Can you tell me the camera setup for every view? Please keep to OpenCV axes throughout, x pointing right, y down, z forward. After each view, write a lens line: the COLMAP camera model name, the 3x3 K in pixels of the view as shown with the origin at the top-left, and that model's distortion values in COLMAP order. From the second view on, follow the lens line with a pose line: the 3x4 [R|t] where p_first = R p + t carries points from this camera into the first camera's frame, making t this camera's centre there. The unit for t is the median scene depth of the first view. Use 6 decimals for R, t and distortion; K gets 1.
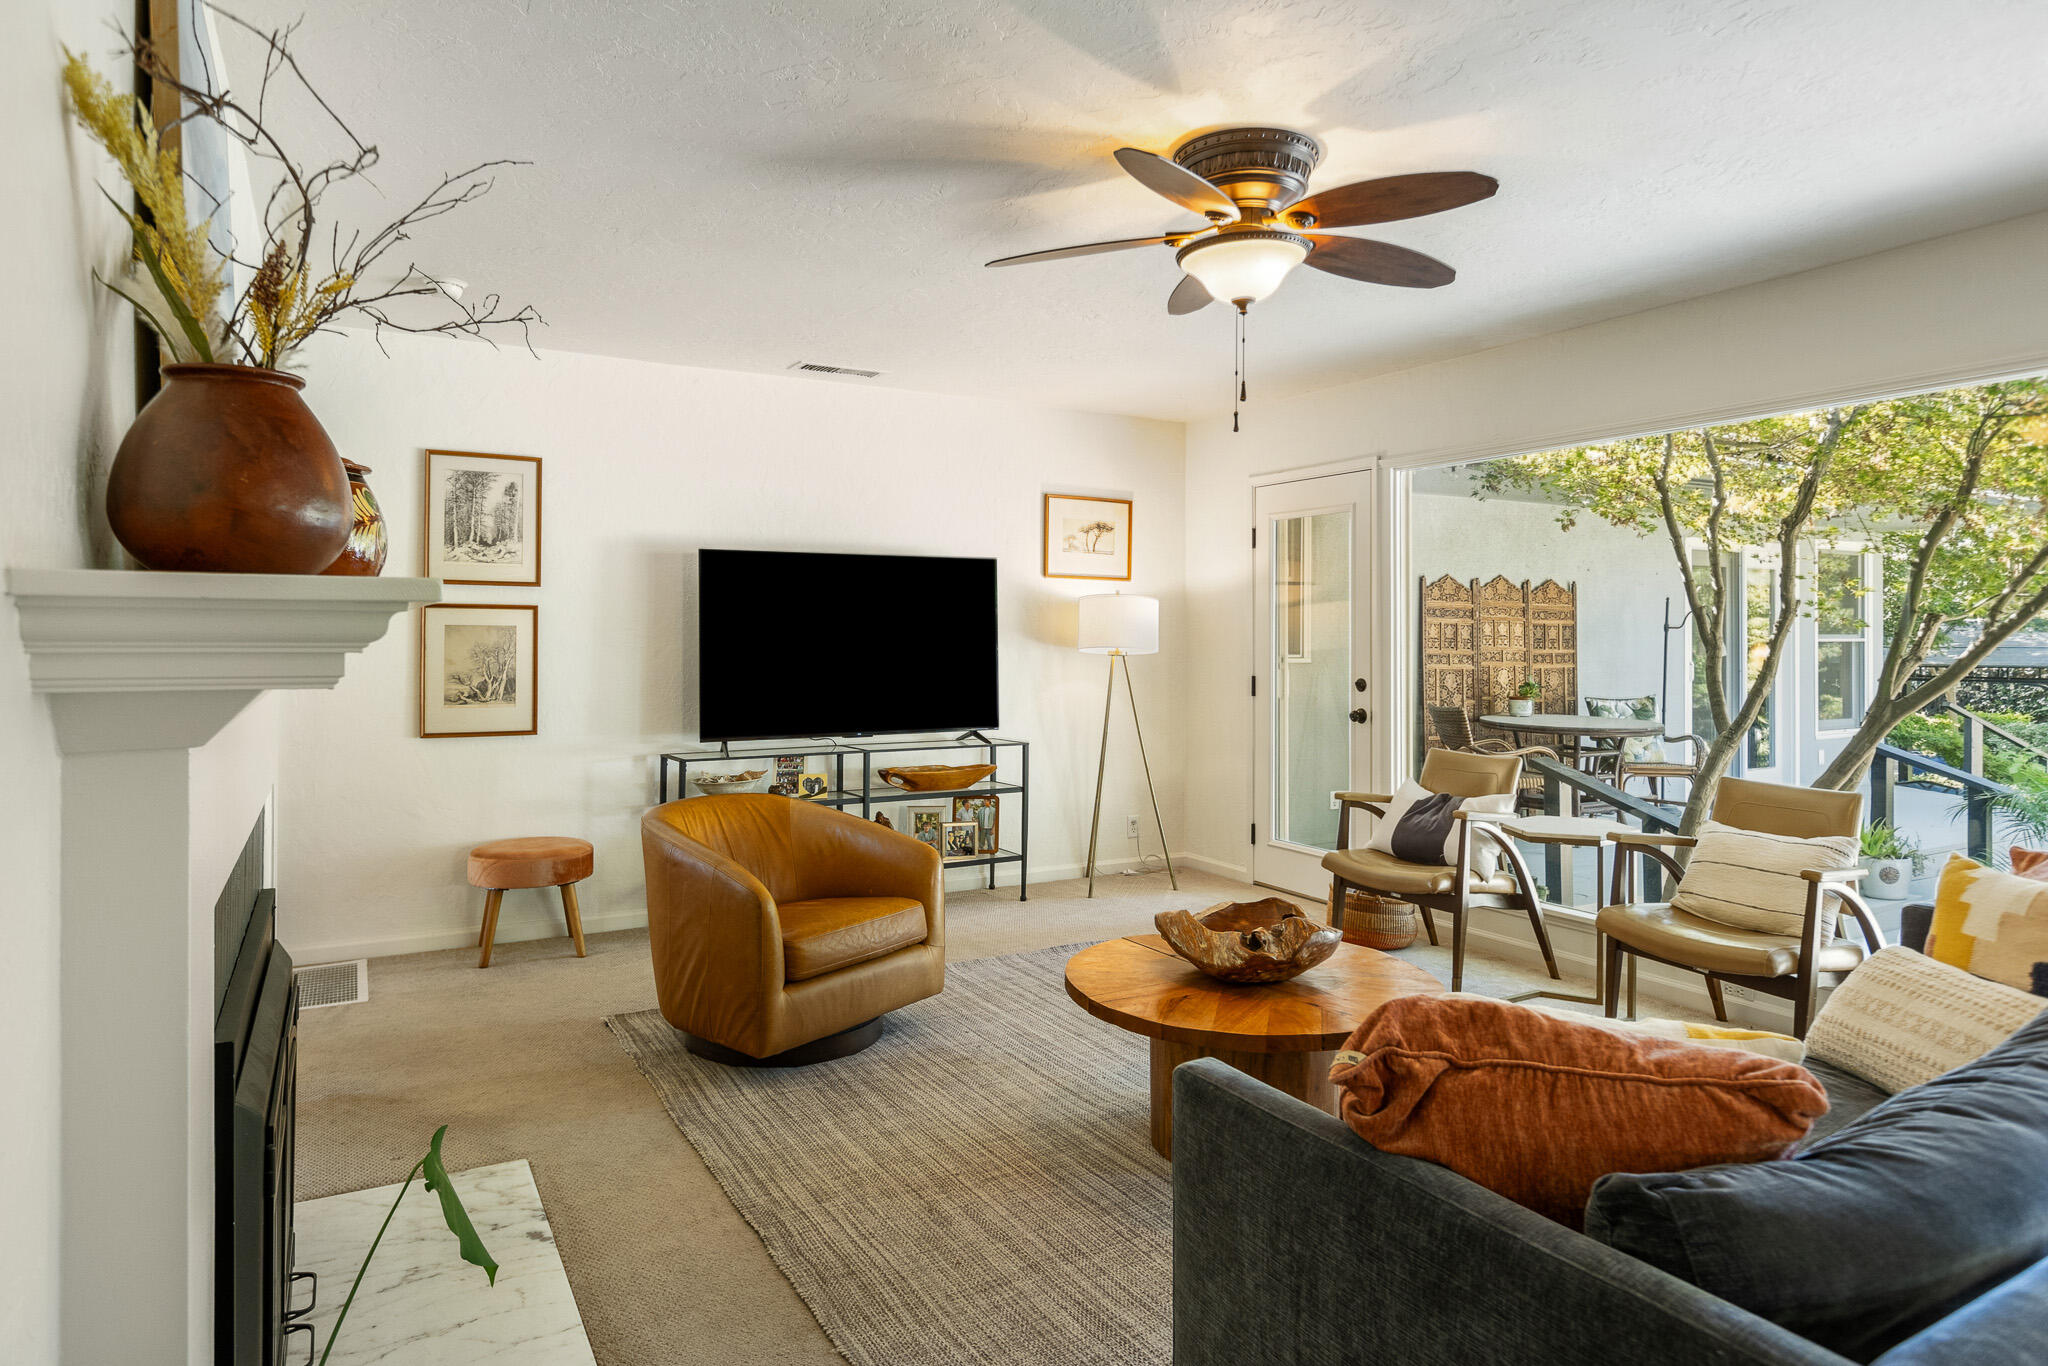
lens RADIAL K [[1213.9, 0, 1032.9], [0, 1213.9, 632.6], [0, 0, 1]] dist [0.006397, 0.001051]
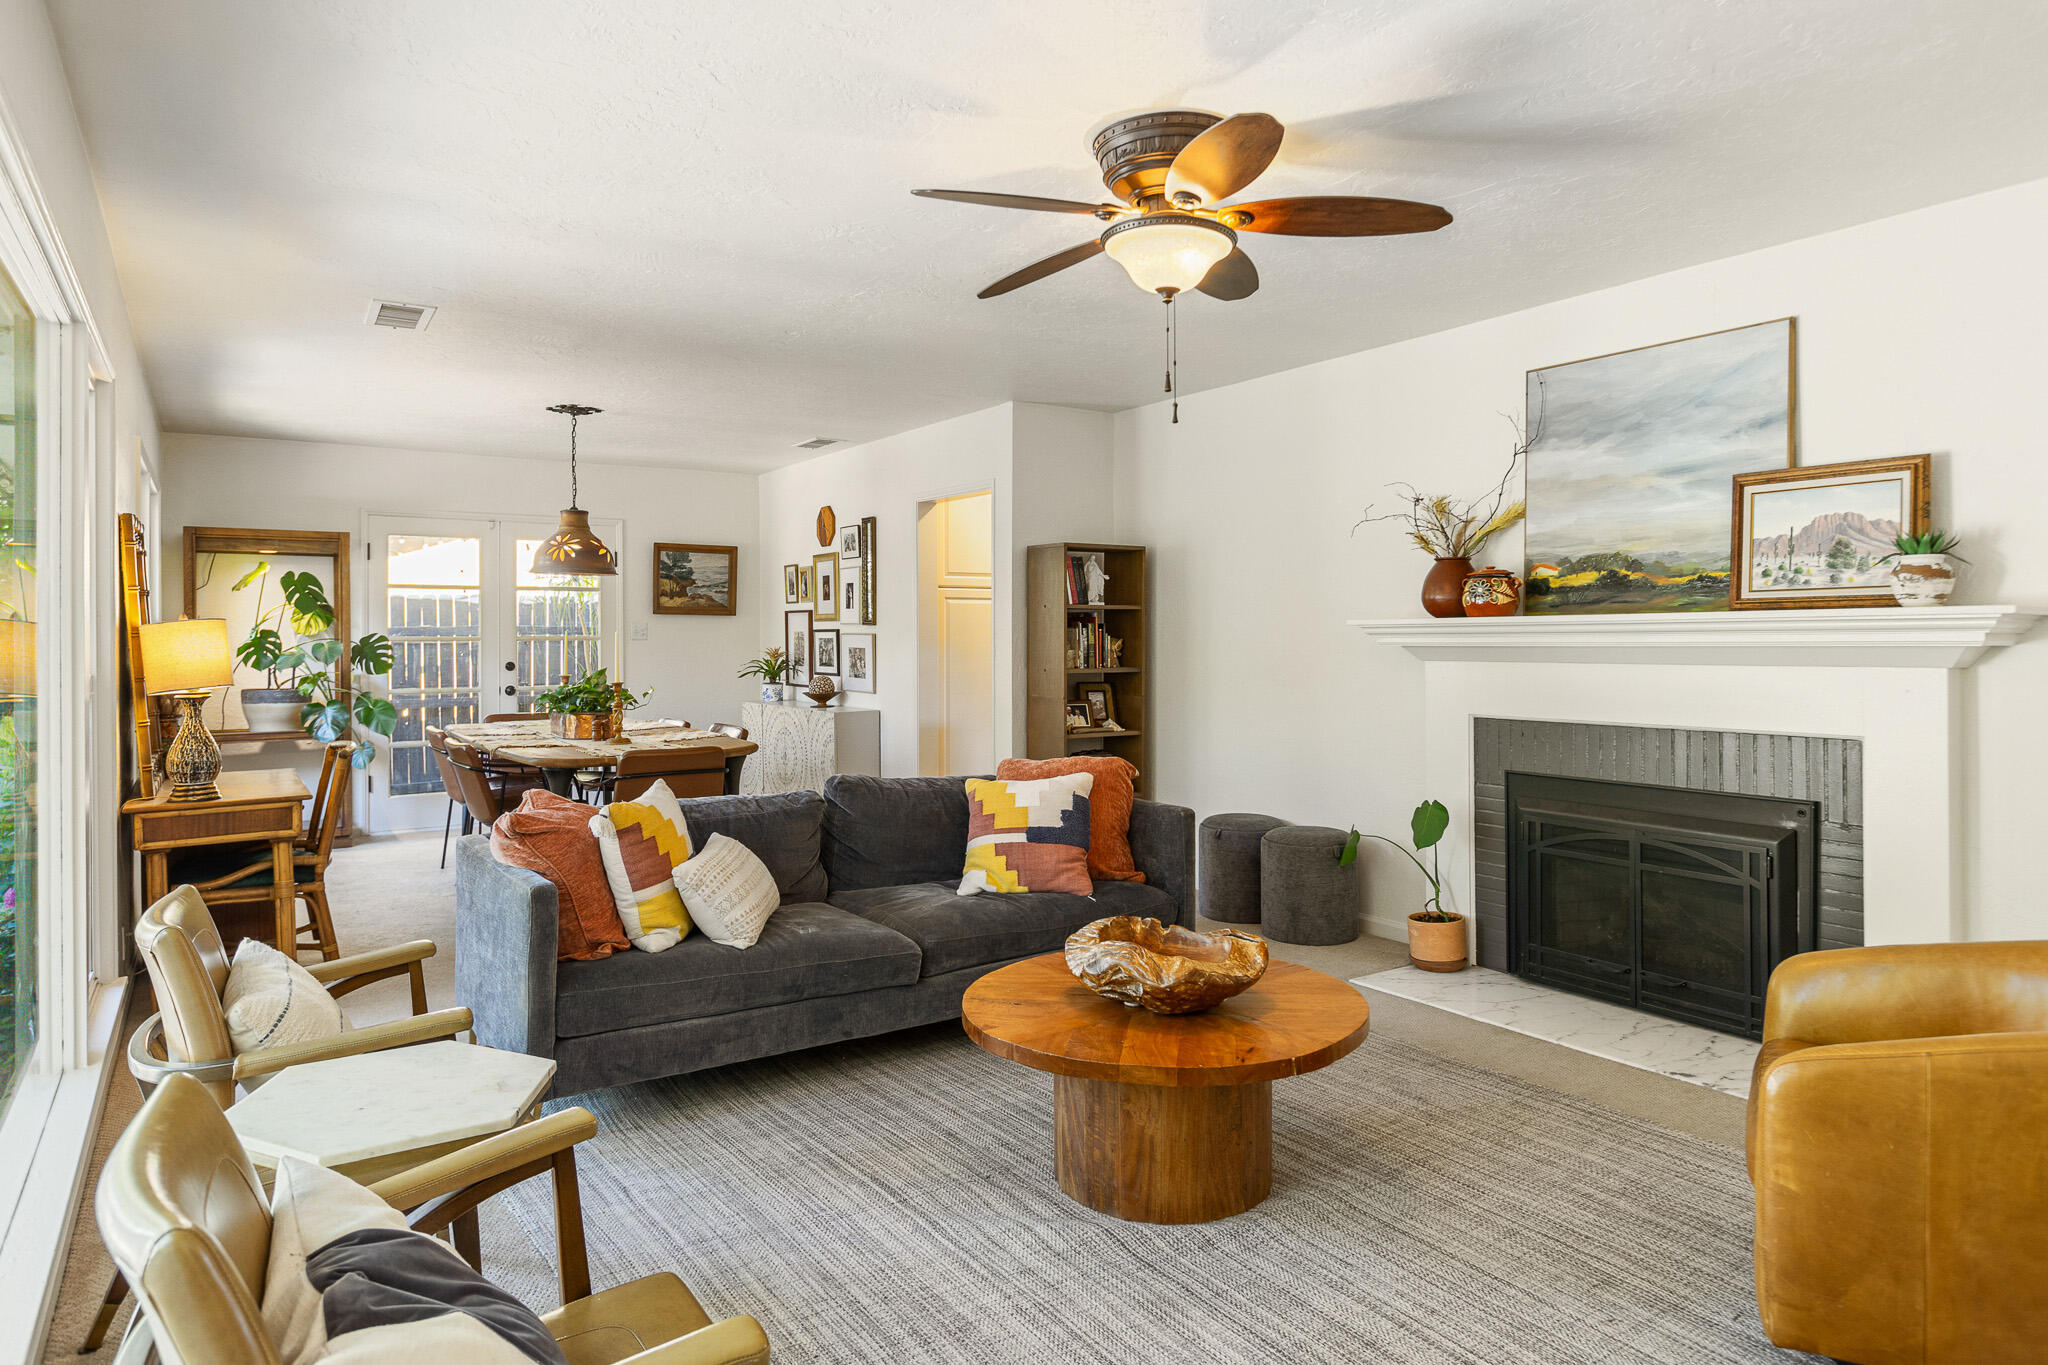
lens RADIAL K [[1213.9, 0, 1032.9], [0, 1213.9, 632.1], [0, 0, 1]] dist [0.006397, 0.001051]
pose [[-0.997589, 0.000263, -0.069400, 0.370563], [0.000502, 0.999994, -0.003422, 0.006884], [0.069398, -0.003449, -0.997583, 2.083751]]
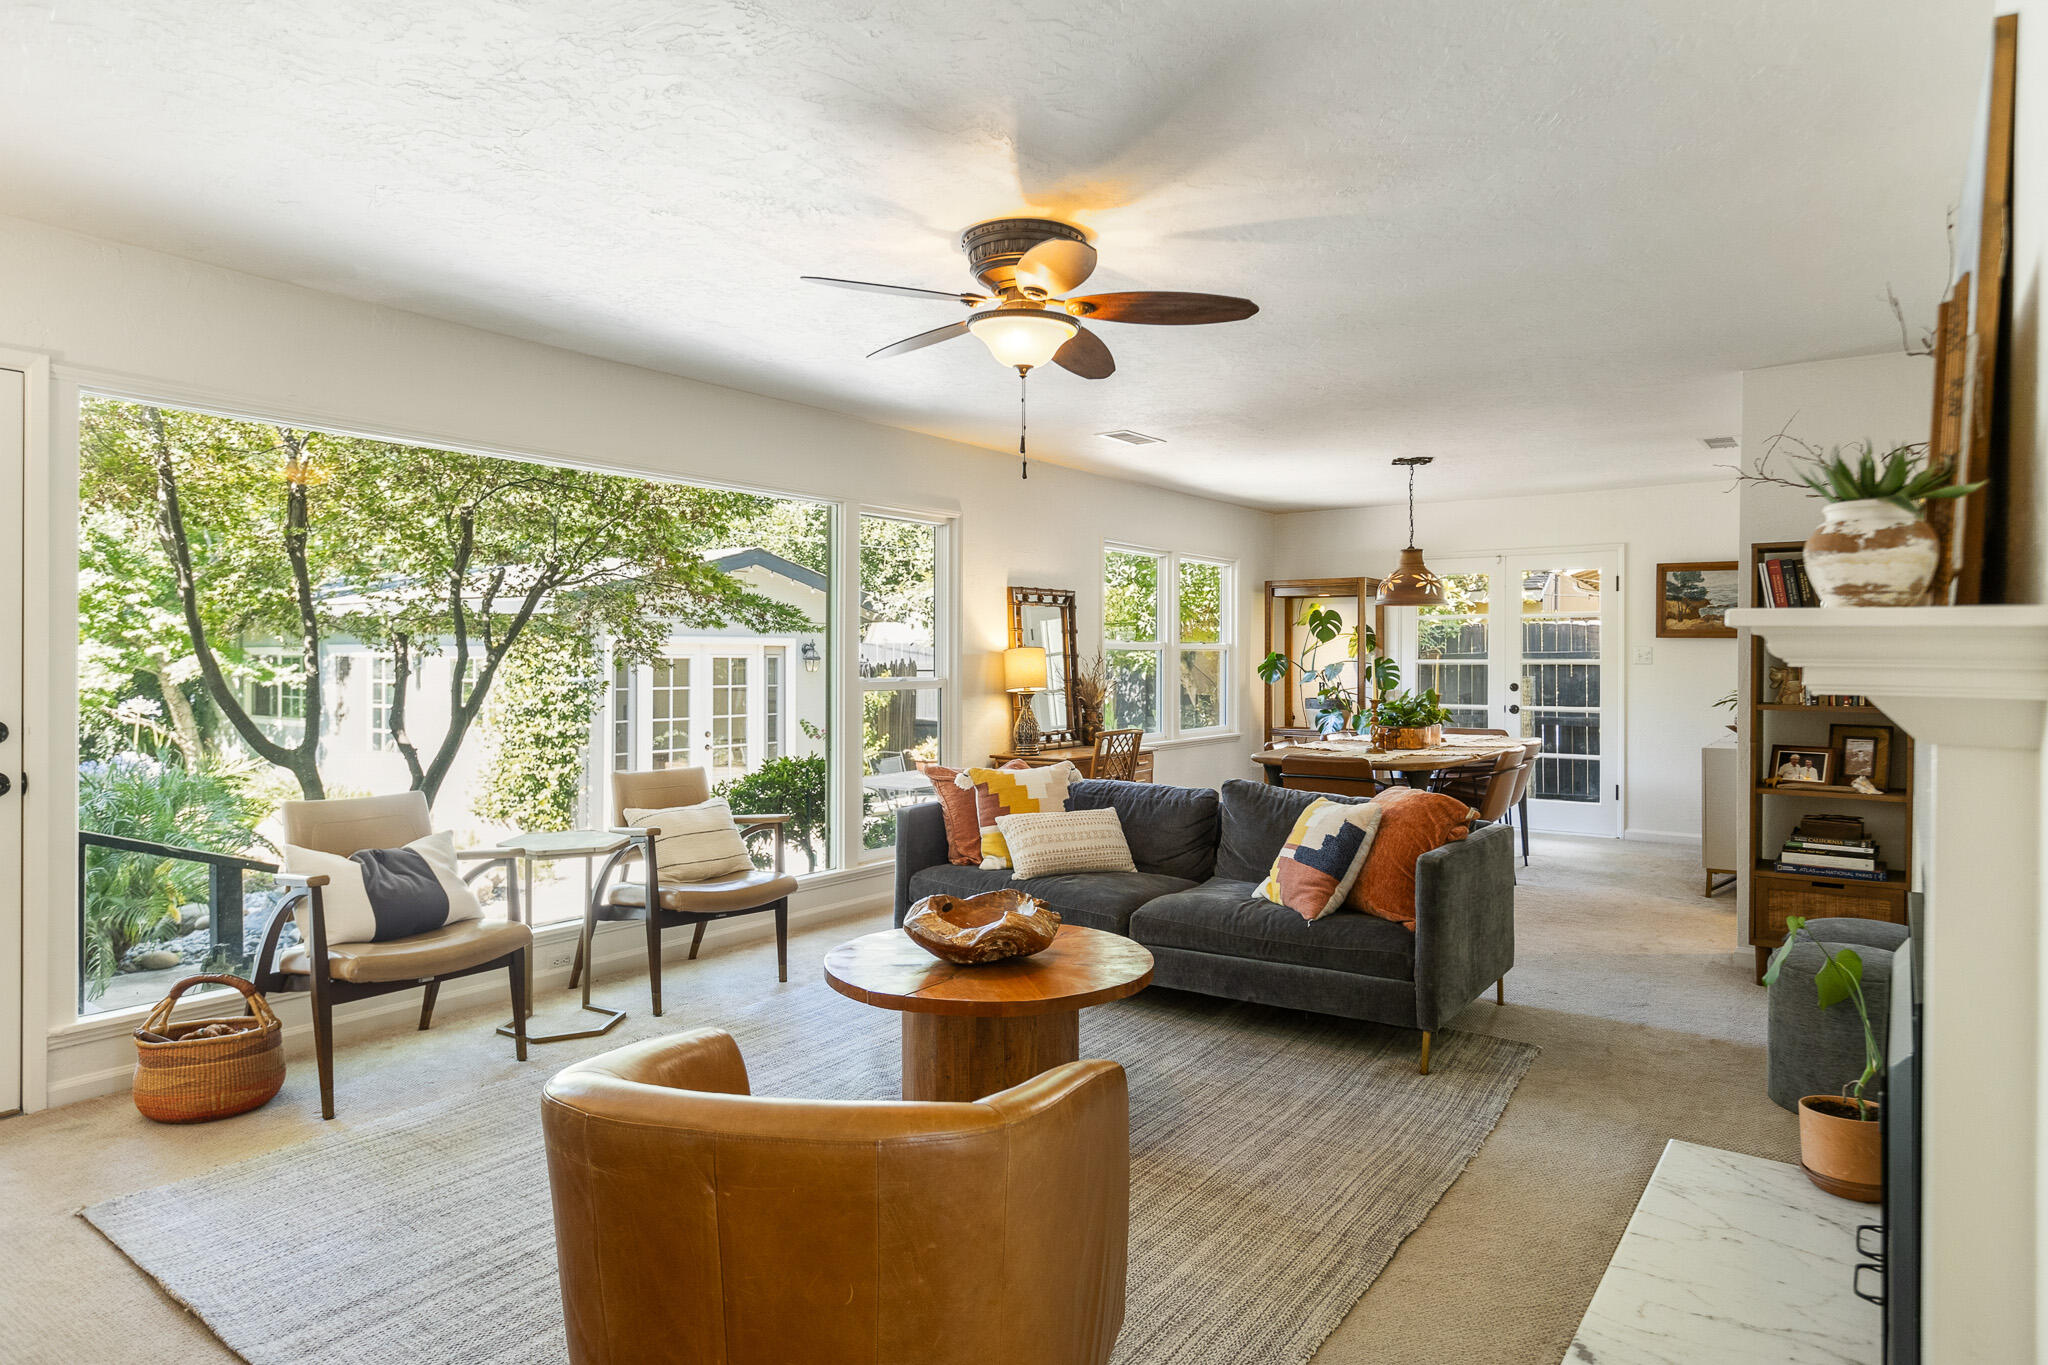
lens RADIAL K [[1190.5, 0, 1026.9], [0, 1190.5, 658.0], [0, 0, 1]] dist [0.001862, -0.000420]
pose [[-0.411404, -0.003886, 0.911445, -0.915576], [-0.005450, 0.999984, 0.001804, 0.002931], [-0.911437, -0.004225, -0.411419, 1.547514]]
